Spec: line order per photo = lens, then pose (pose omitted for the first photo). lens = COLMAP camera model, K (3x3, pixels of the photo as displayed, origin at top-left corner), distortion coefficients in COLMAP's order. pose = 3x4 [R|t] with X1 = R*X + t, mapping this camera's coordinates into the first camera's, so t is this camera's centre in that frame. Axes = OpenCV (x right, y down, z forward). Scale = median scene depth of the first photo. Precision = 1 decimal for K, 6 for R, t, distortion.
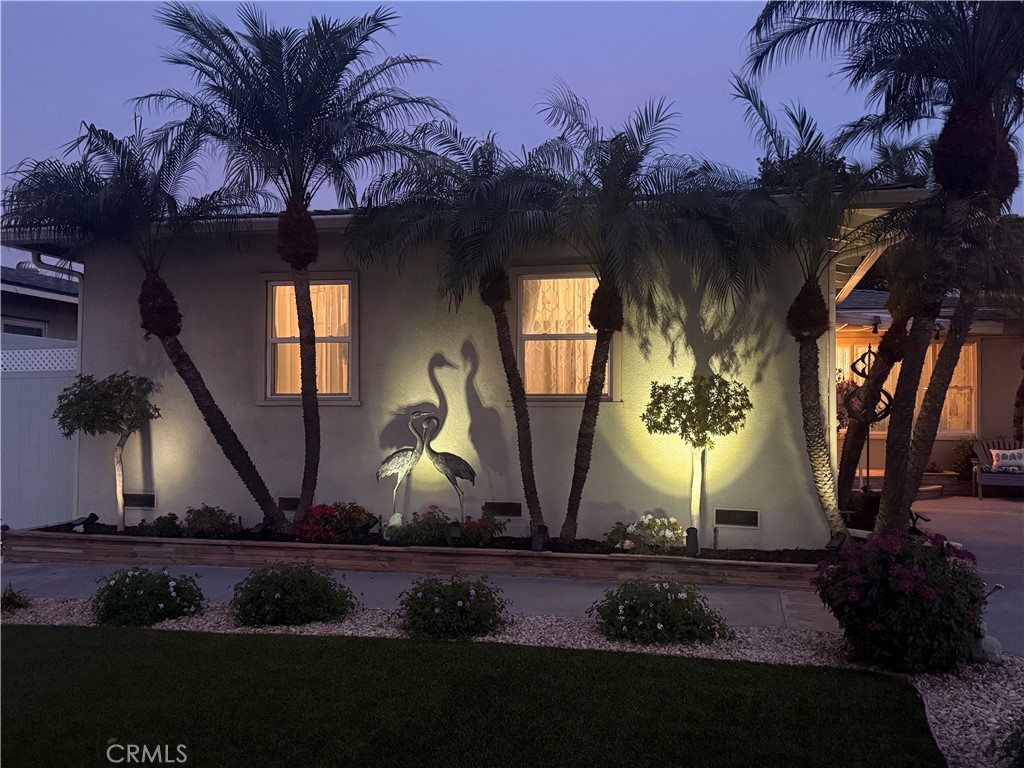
lens RADIAL K [[997.4, 0, 512.0], [0, 997.4, 384.0], [0, 0, 1]] dist [0.003637, -0.010449]
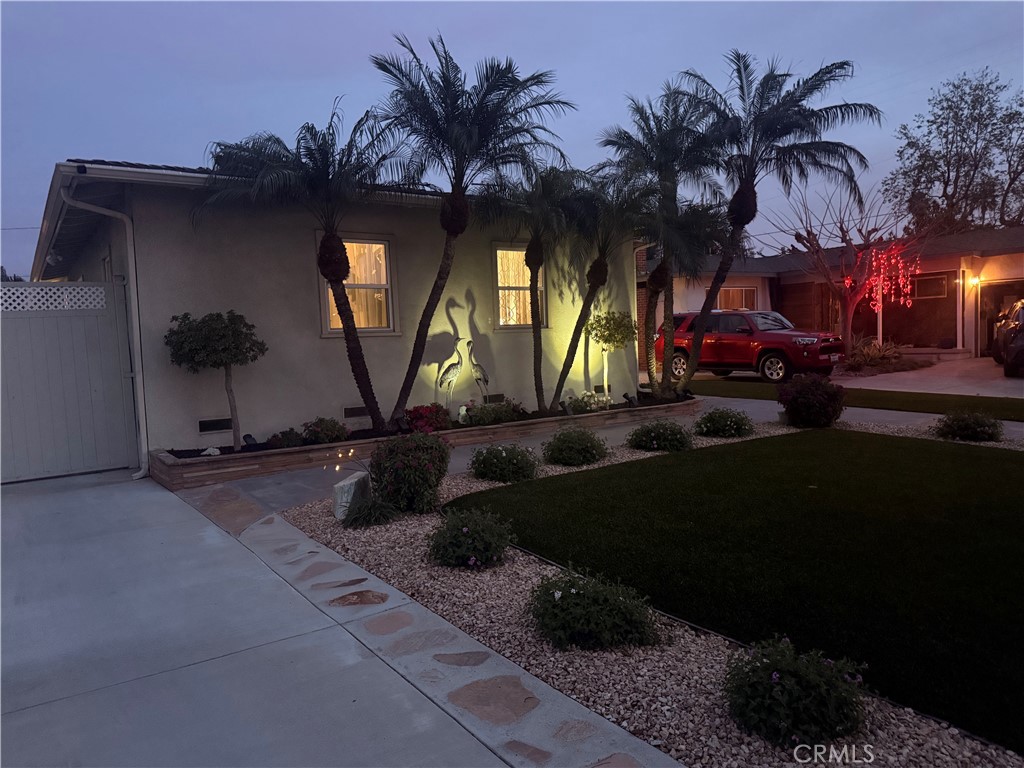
lens RADIAL K [[711.5, 0, 514.4], [0, 711.5, 412.0], [0, 0, 1]] dist [0.043422, -0.005186]
pose [[0.674507, -0.106686, 0.730519, -0.826754], [0.015120, 0.991292, 0.130809, 0.000027], [-0.738113, -0.077186, 0.670247, 0.222137]]
